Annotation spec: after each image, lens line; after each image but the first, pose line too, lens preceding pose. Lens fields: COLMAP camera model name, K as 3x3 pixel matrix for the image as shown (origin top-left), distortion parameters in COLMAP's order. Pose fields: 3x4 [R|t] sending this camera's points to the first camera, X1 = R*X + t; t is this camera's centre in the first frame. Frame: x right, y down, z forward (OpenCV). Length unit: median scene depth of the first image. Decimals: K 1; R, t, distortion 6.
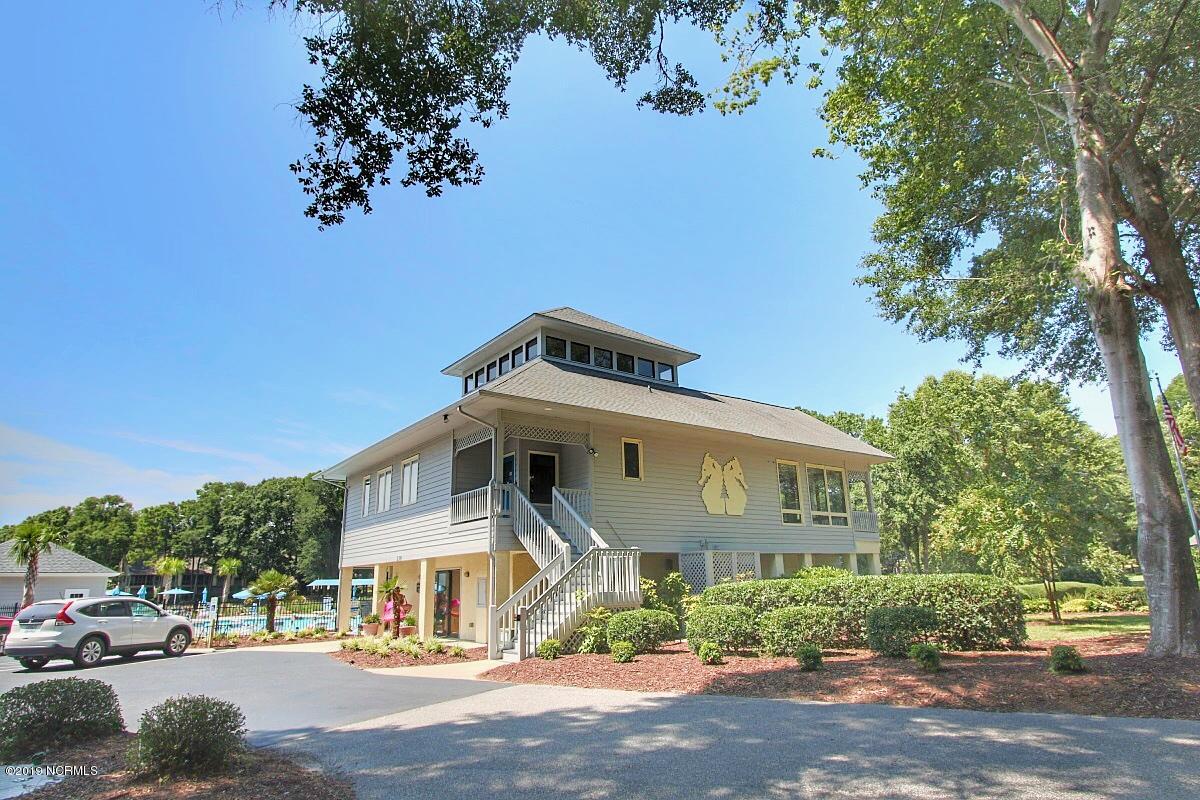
lens RADIAL K [[669.9, 0, 582.1], [0, 669.9, 405.2], [0, 0, 1]] dist [-0.017013, -0.000031]
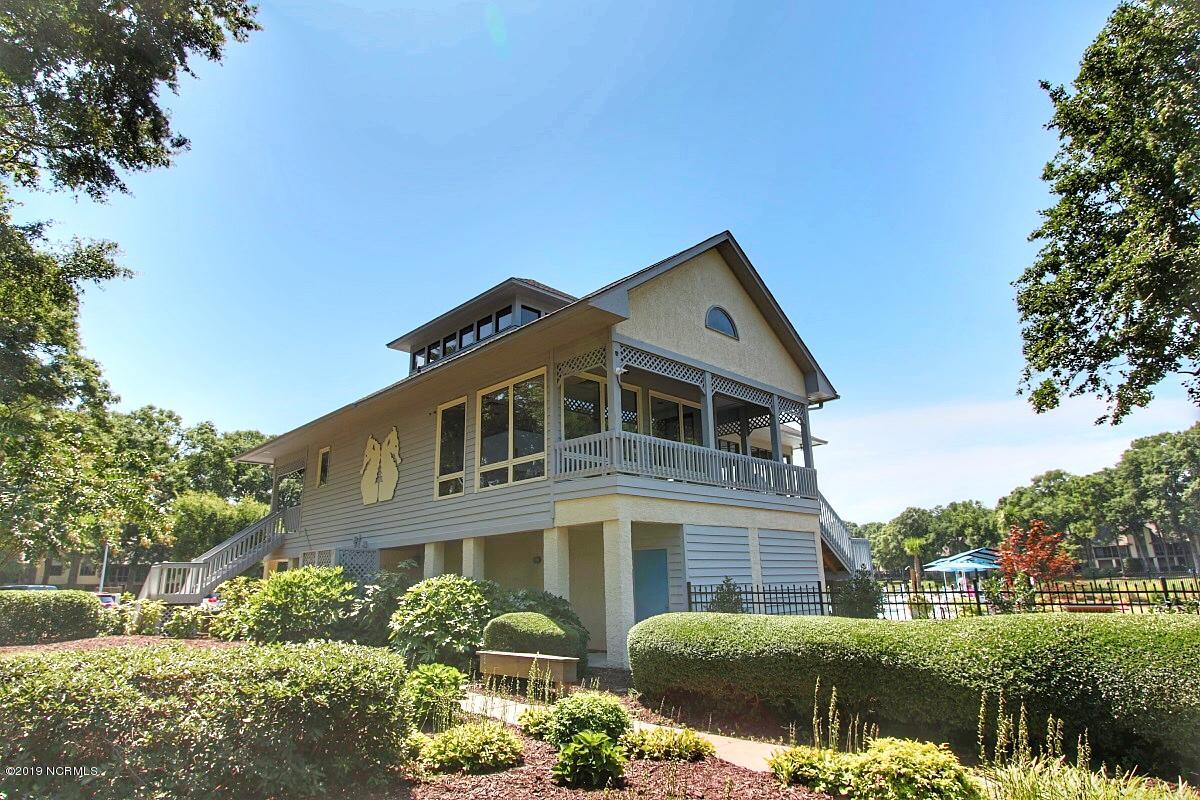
lens RADIAL K [[669.9, 0, 582.1], [0, 669.9, 405.2], [0, 0, 1]] dist [-0.017013, -0.000031]
pose [[0.139471, -0.236059, -0.961678, 0.932805], [0.275727, 0.942019, -0.191246, 0.241419], [0.951064, -0.238487, 0.196472, 0.957306]]
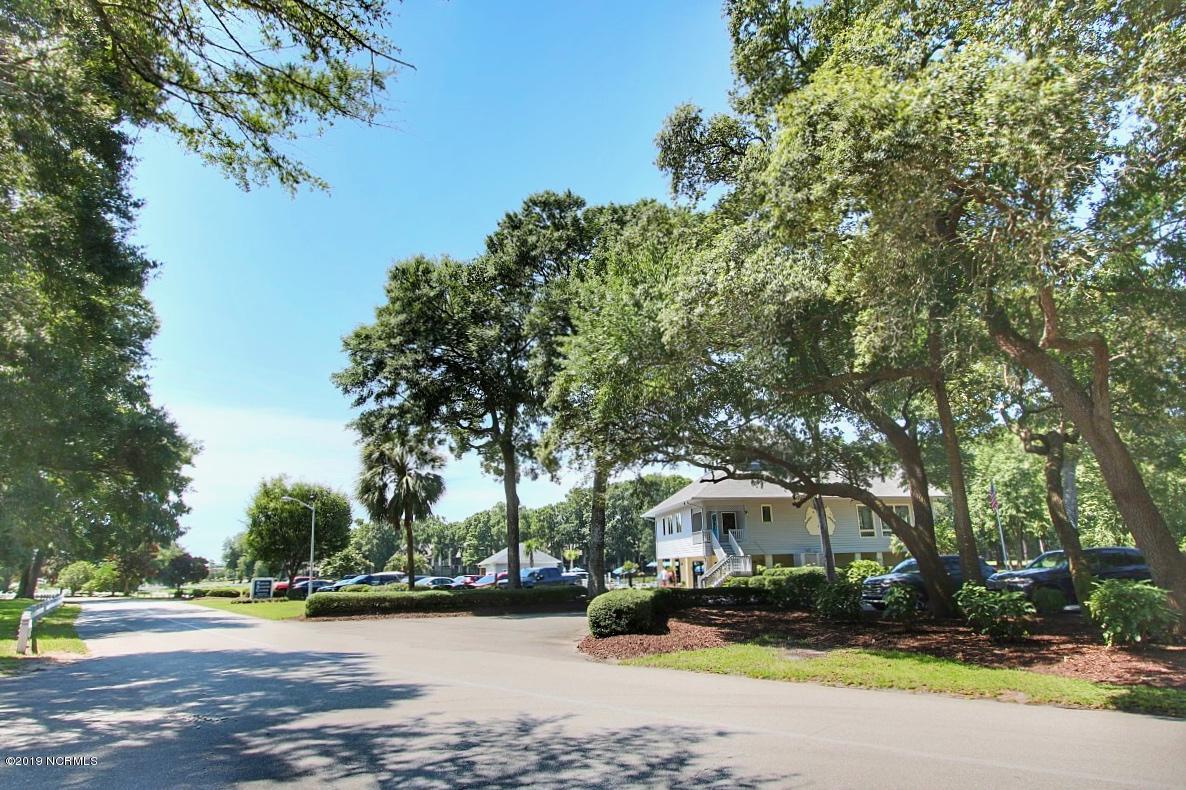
lens RADIAL K [[662.1, 0, 575.3], [0, 662.1, 400.1], [0, 0, 1]] dist [-0.017013, -0.000031]
pose [[0.882549, -0.110514, -0.457049, 0.461819], [0.121207, 0.992609, -0.005965, -0.301475], [0.454331, -0.050133, 0.889421, -1.054405]]
